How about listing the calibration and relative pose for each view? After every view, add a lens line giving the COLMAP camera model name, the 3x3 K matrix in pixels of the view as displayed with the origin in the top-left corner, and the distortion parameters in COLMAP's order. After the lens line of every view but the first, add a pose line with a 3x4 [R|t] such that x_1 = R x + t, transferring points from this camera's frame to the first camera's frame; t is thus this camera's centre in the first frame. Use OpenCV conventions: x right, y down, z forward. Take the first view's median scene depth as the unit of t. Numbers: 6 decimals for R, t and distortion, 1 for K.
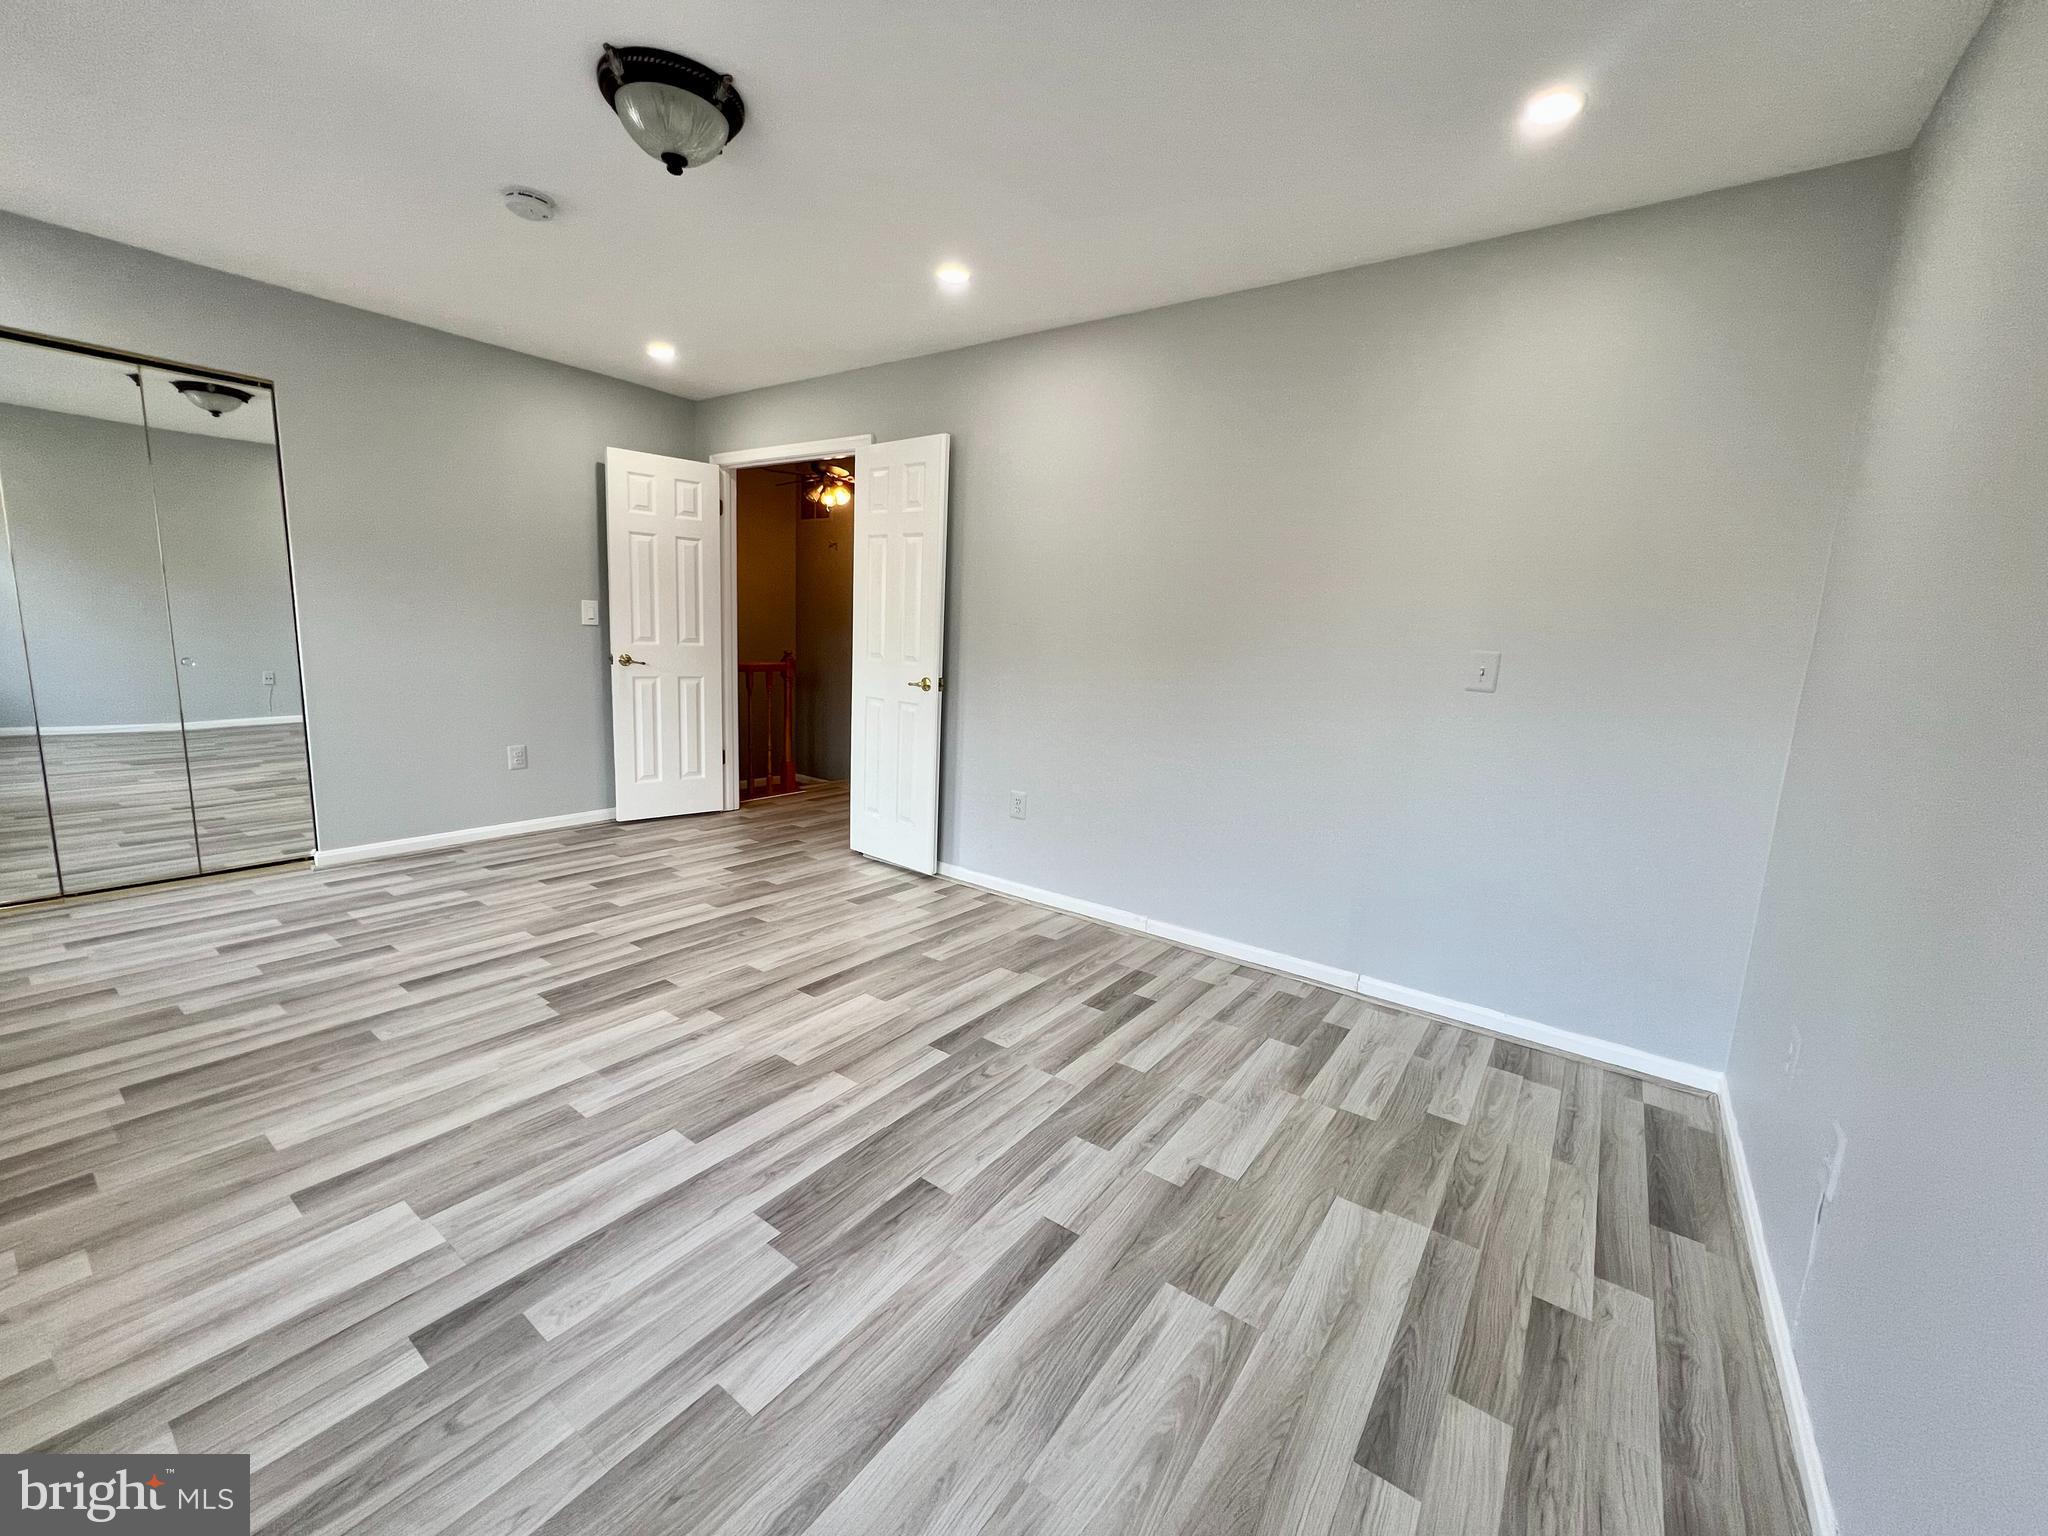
lens RADIAL K [[818.2, 0, 1023.3], [0, 818.2, 761.2], [0, 0, 1]] dist [-0.001457, -0.000056]
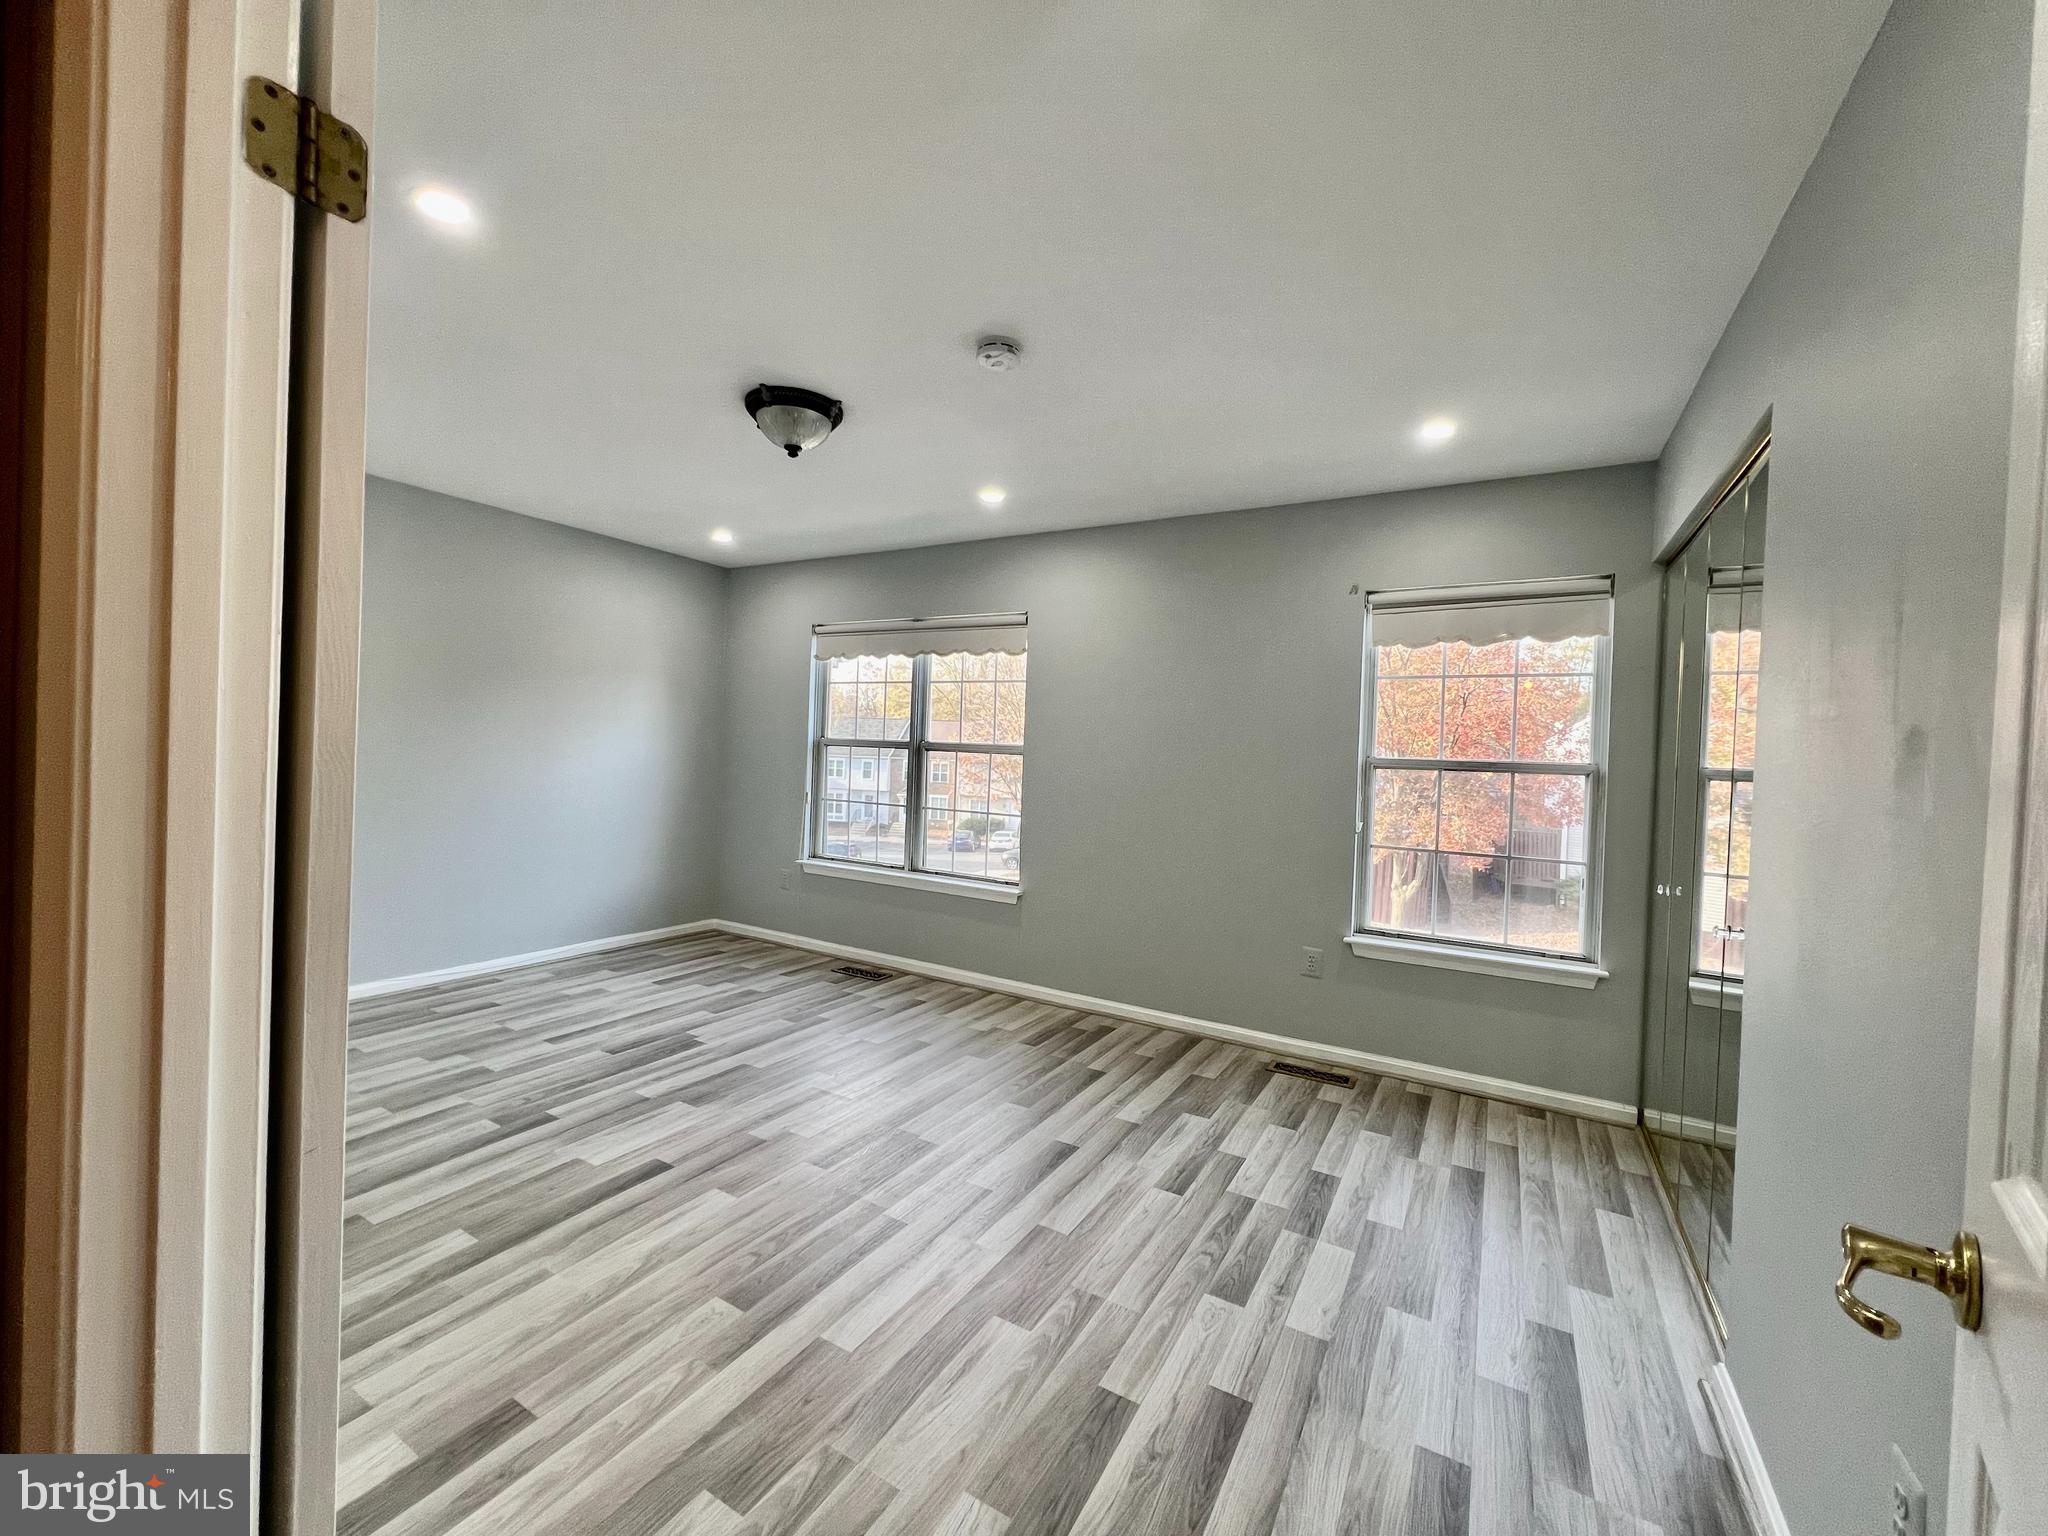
lens RADIAL K [[818.2, 0, 1023.3], [0, 818.2, 761.2], [0, 0, 1]] dist [-0.001457, -0.000056]
pose [[-0.991259, -0.085352, -0.100599, -0.592498], [-0.101576, 0.980346, 0.169127, -0.394302], [0.084186, 0.177867, -0.980447, 2.057400]]
